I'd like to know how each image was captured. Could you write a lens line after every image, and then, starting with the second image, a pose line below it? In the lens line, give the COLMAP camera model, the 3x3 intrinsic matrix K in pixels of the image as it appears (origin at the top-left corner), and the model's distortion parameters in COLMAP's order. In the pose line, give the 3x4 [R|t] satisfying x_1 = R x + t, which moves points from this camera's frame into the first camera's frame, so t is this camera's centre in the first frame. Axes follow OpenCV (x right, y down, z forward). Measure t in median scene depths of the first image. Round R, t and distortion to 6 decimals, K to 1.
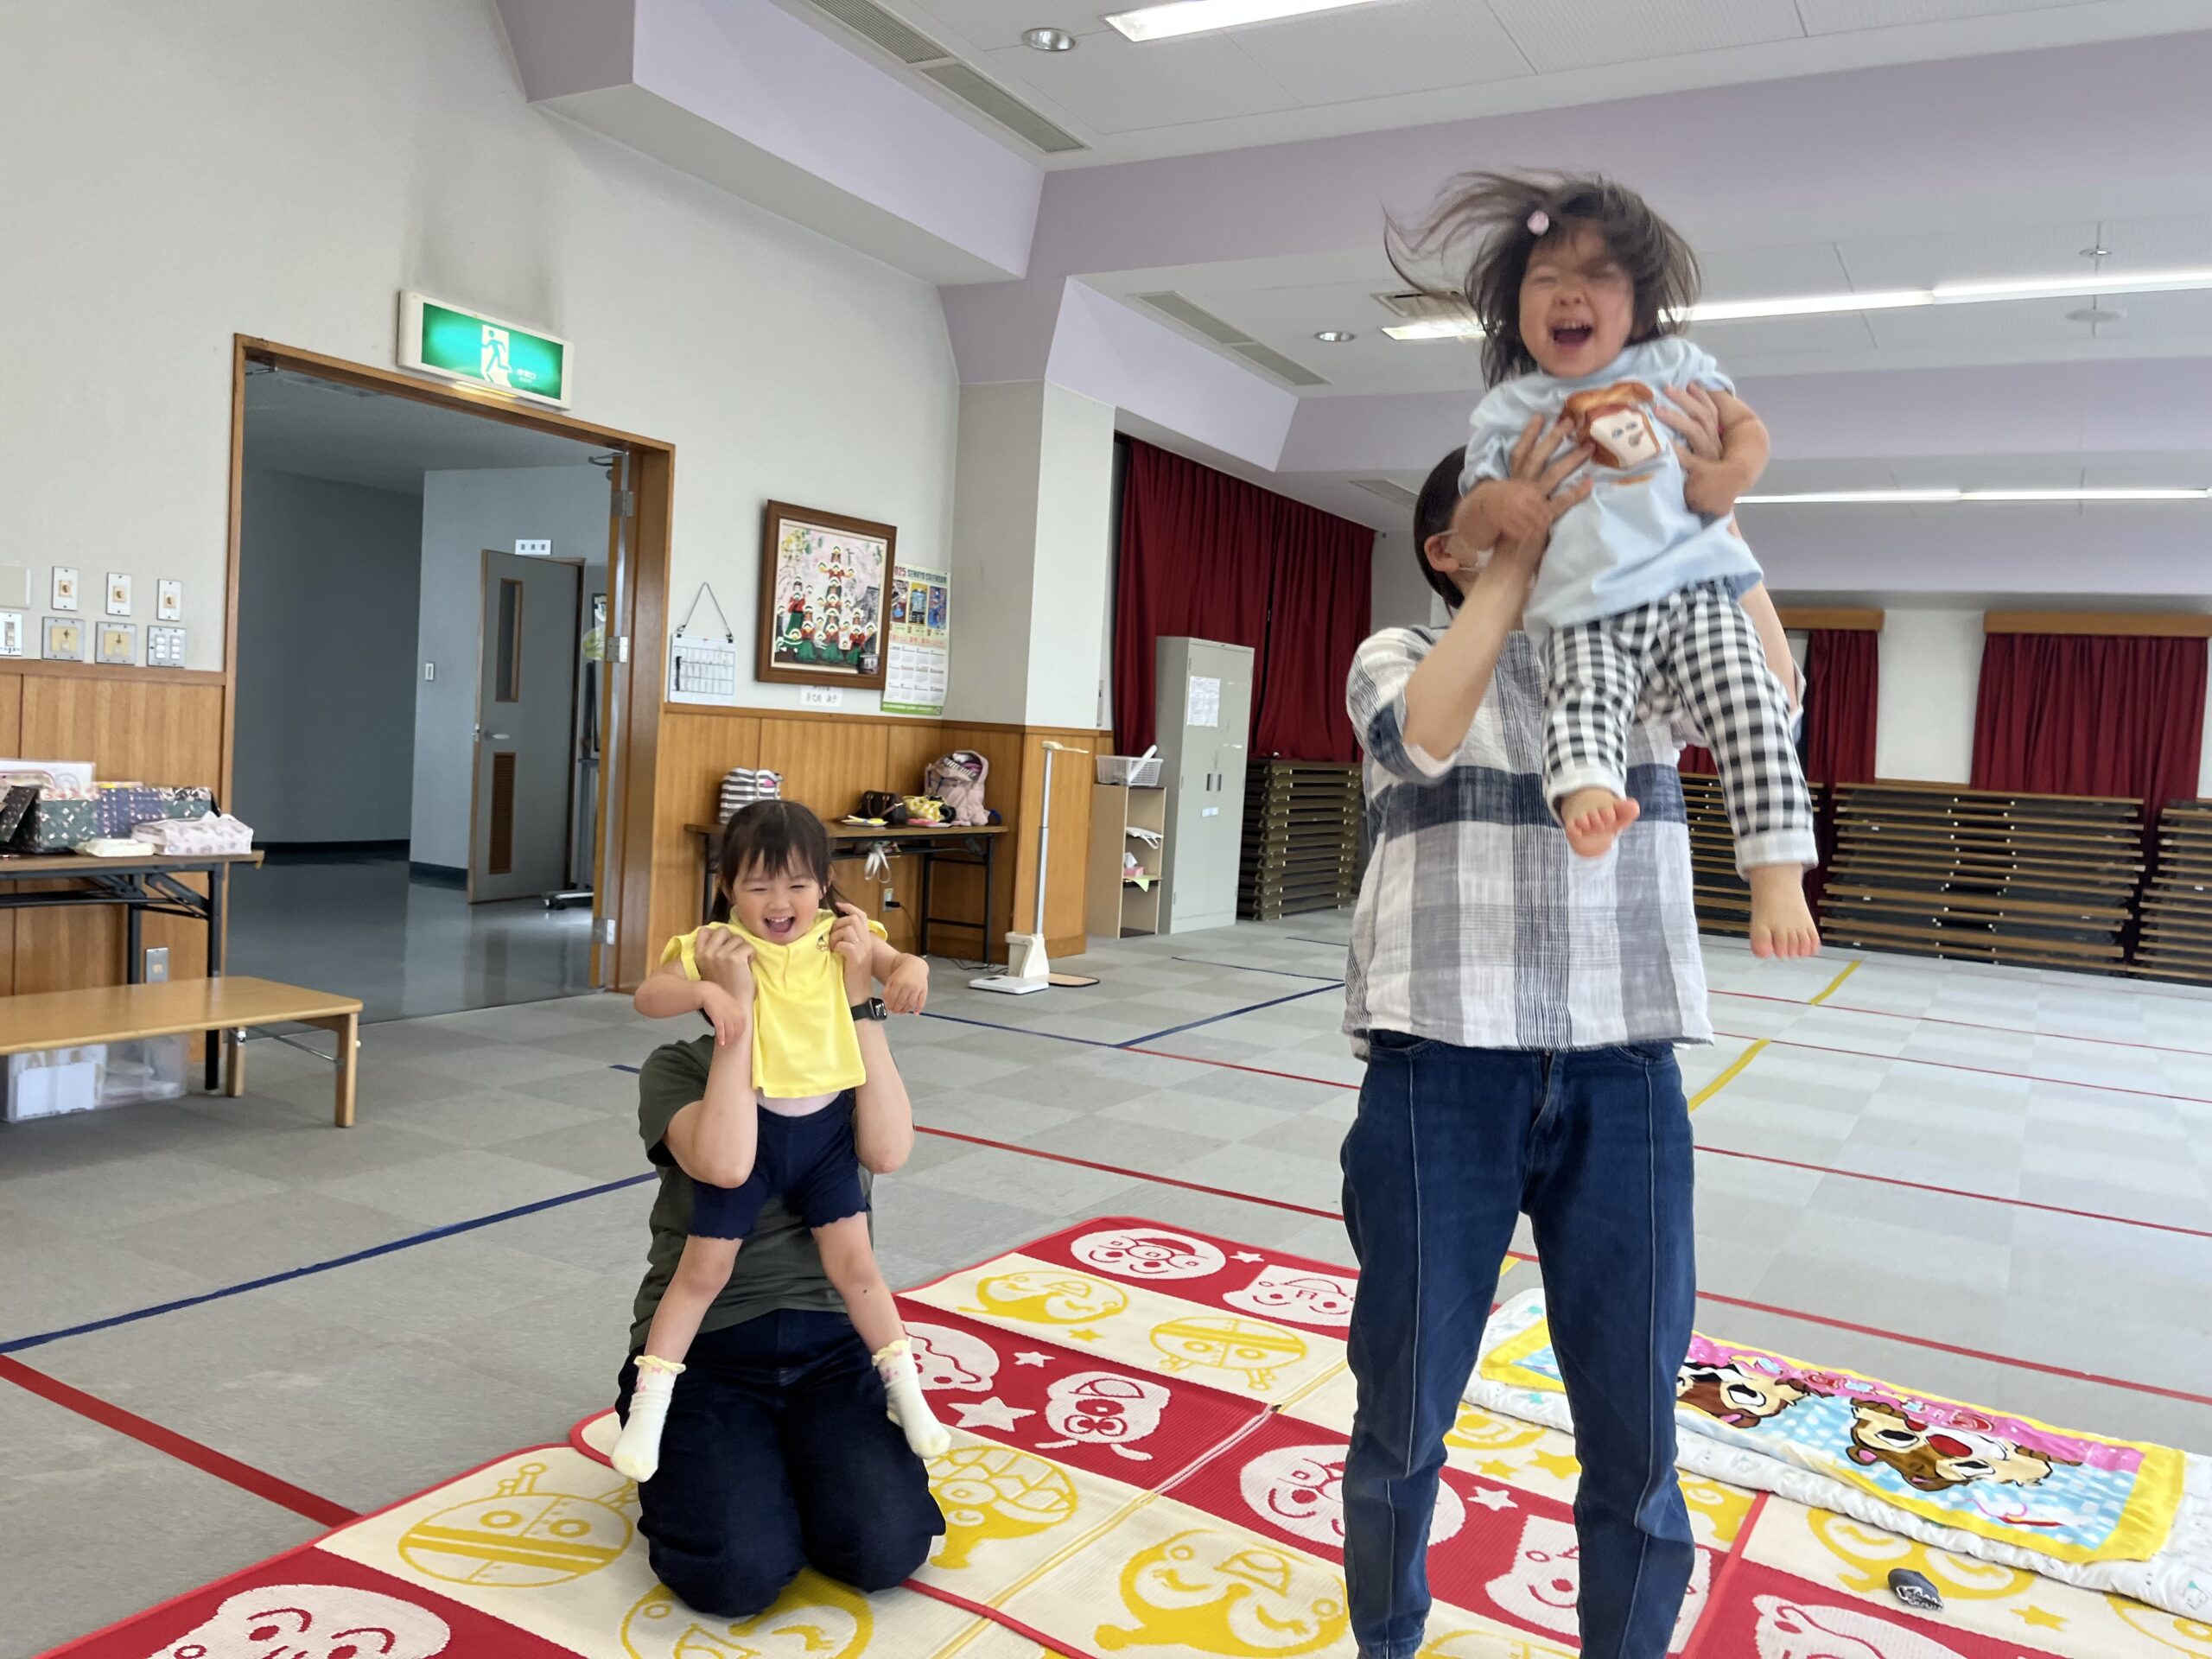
lens RADIAL K [[1673.4, 0, 1114.9], [0, 1673.4, 815.1], [0, 0, 1]] dist [0.067058, -0.105259]
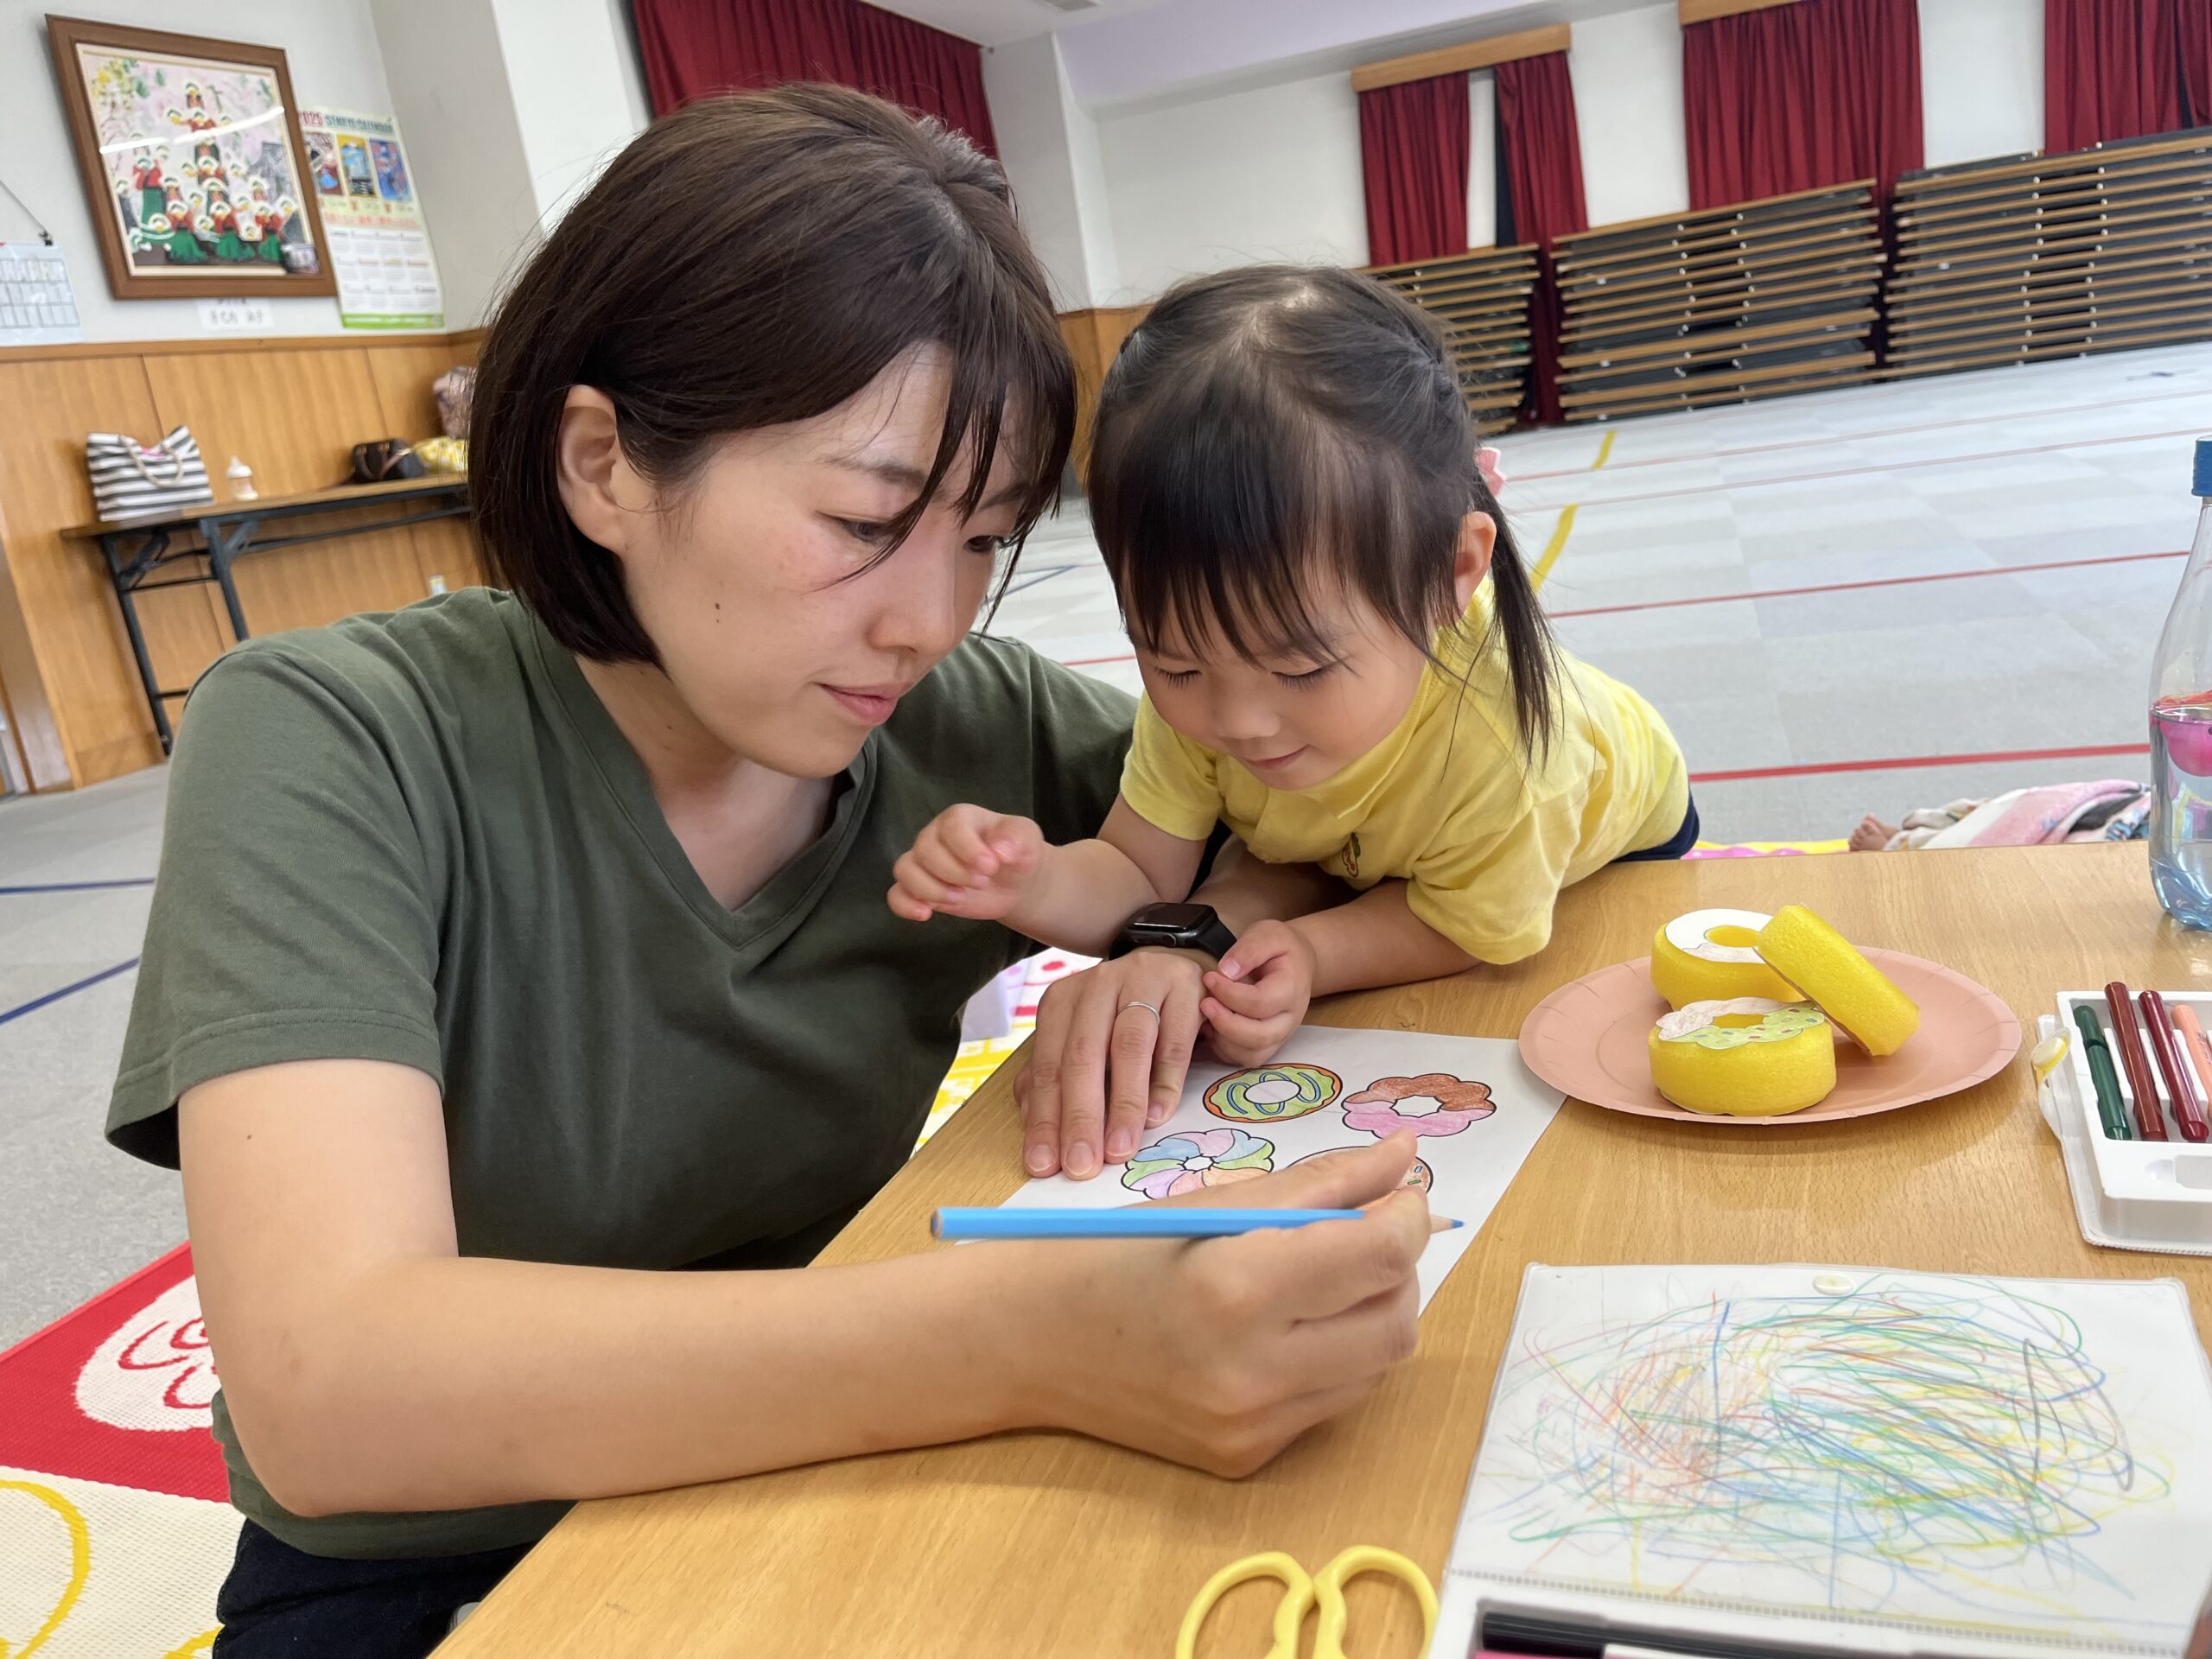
lens RADIAL K [[1673.4, 0, 1178.2], [0, 1673.4, 788.9], [0, 0, 1]] dist [0.067058, -0.105259]
pose [[0.951840, -0.249674, 0.177945, 0.019753], [0.214631, 0.957074, 0.194791, 0.063242], [-0.218940, -0.147217, 0.964568, 0.225279]]
